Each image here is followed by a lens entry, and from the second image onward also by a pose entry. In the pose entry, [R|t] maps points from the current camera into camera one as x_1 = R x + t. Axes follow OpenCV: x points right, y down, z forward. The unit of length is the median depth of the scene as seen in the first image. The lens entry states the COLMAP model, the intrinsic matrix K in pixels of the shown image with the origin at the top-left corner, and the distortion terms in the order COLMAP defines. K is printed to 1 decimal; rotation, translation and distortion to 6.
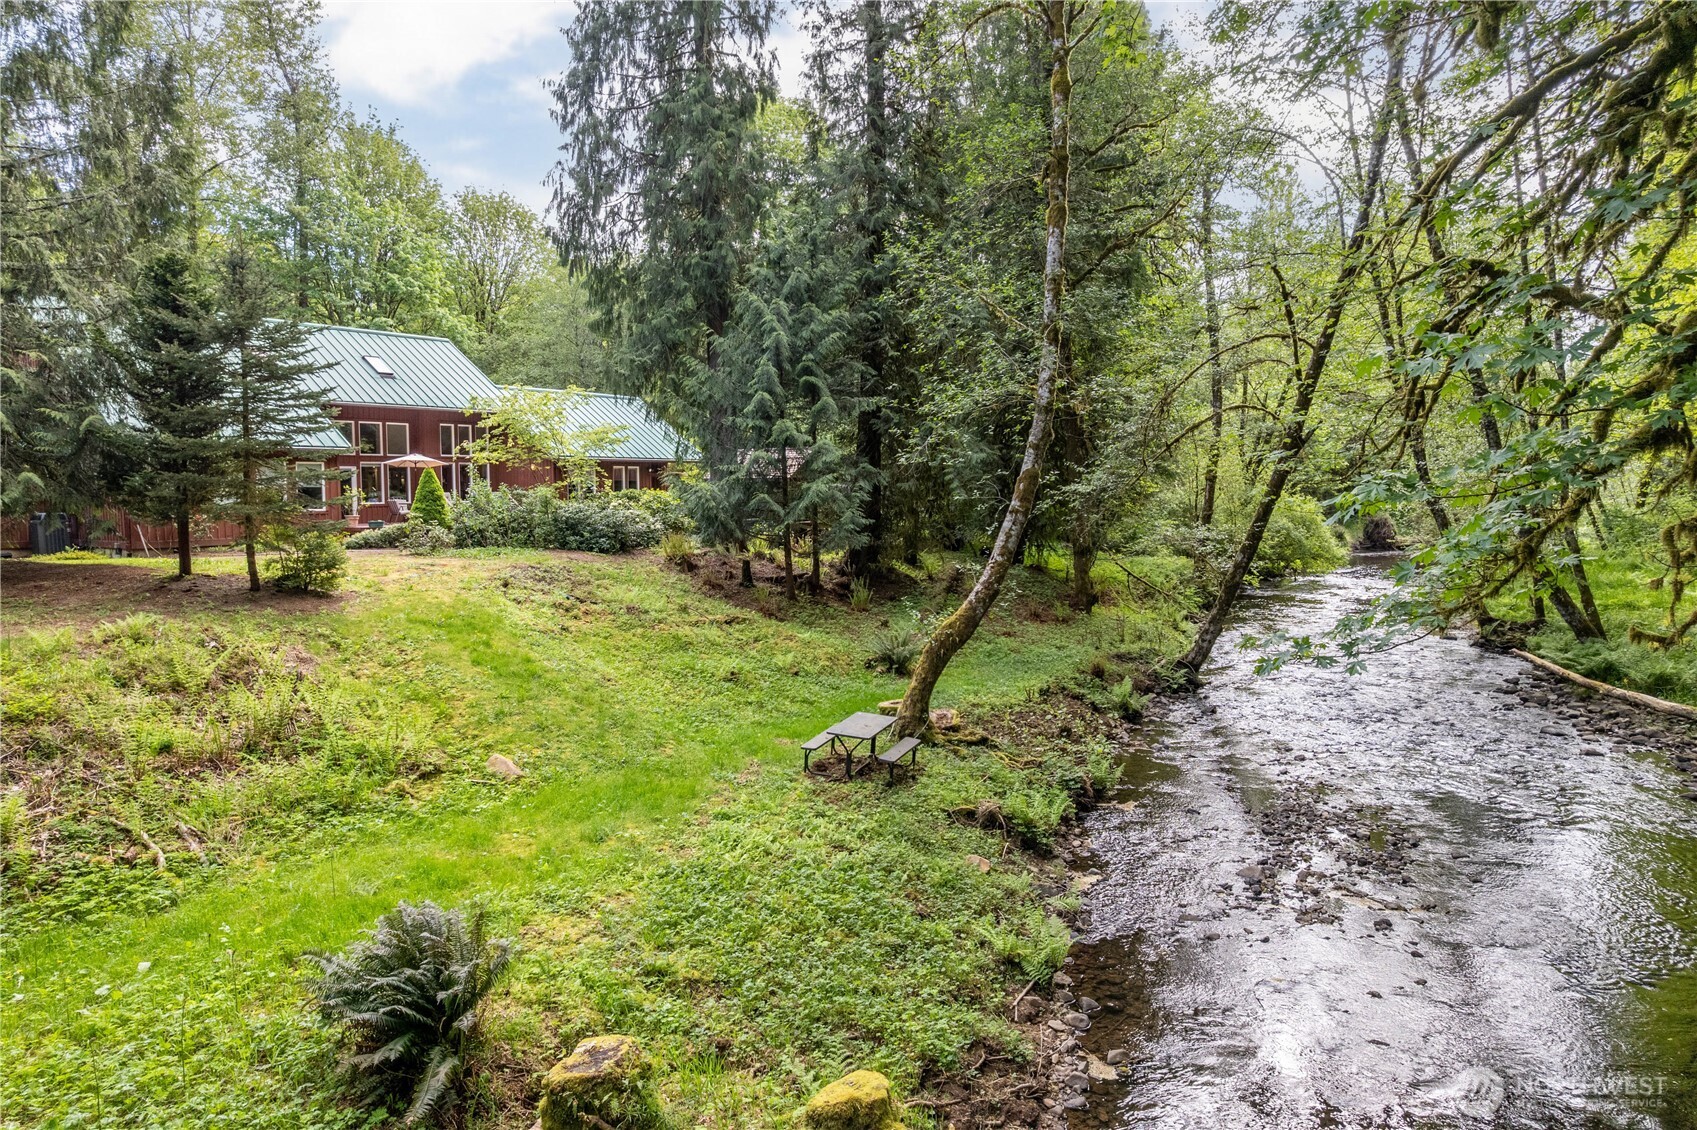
lens RADIAL K [[1066.9, 0, 852.9], [0, 1066.9, 563.5], [0, 0, 1]] dist [-0.052660, -0.001277]
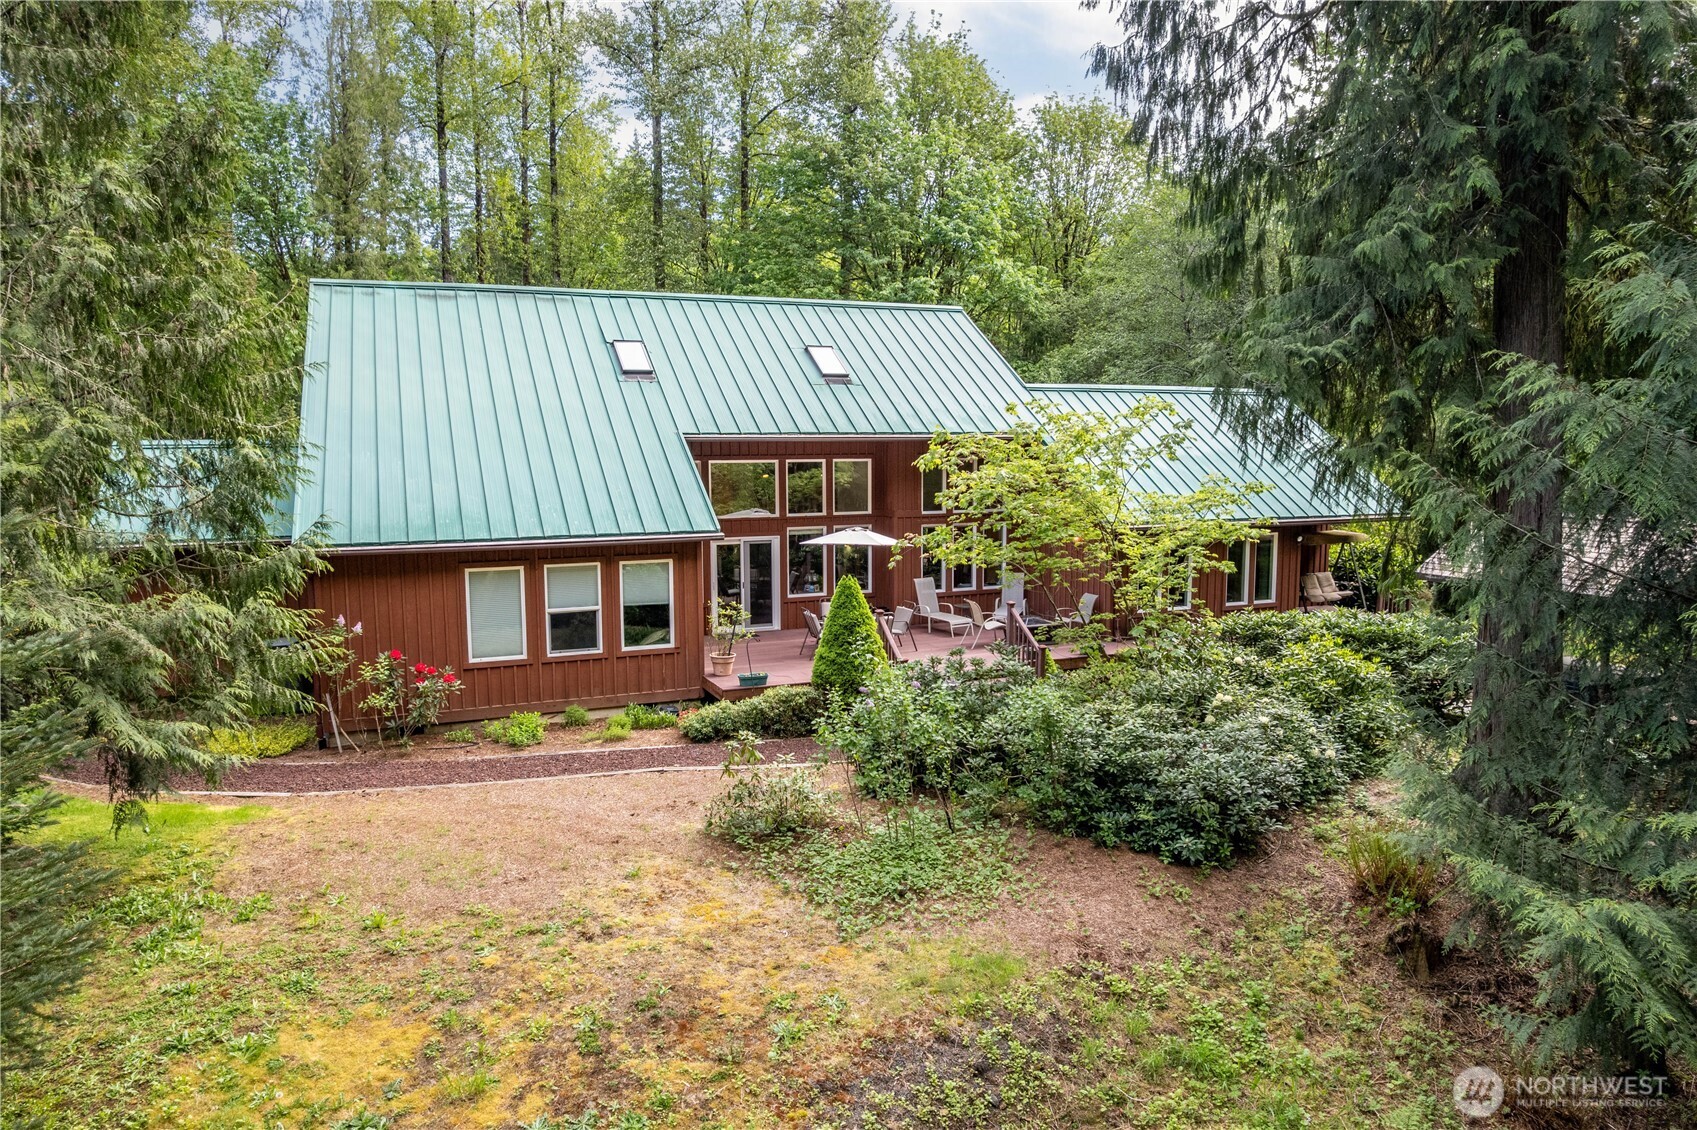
lens RADIAL K [[1066.9, 0, 850.5], [0, 1066.9, 568.7], [0, 0, 1]] dist [-0.052660, -0.001277]
pose [[0.847680, 0.066448, -0.526330, -0.123901], [-0.038531, 0.997216, 0.063840, -0.118749], [0.529107, -0.033836, 0.847880, 0.531218]]
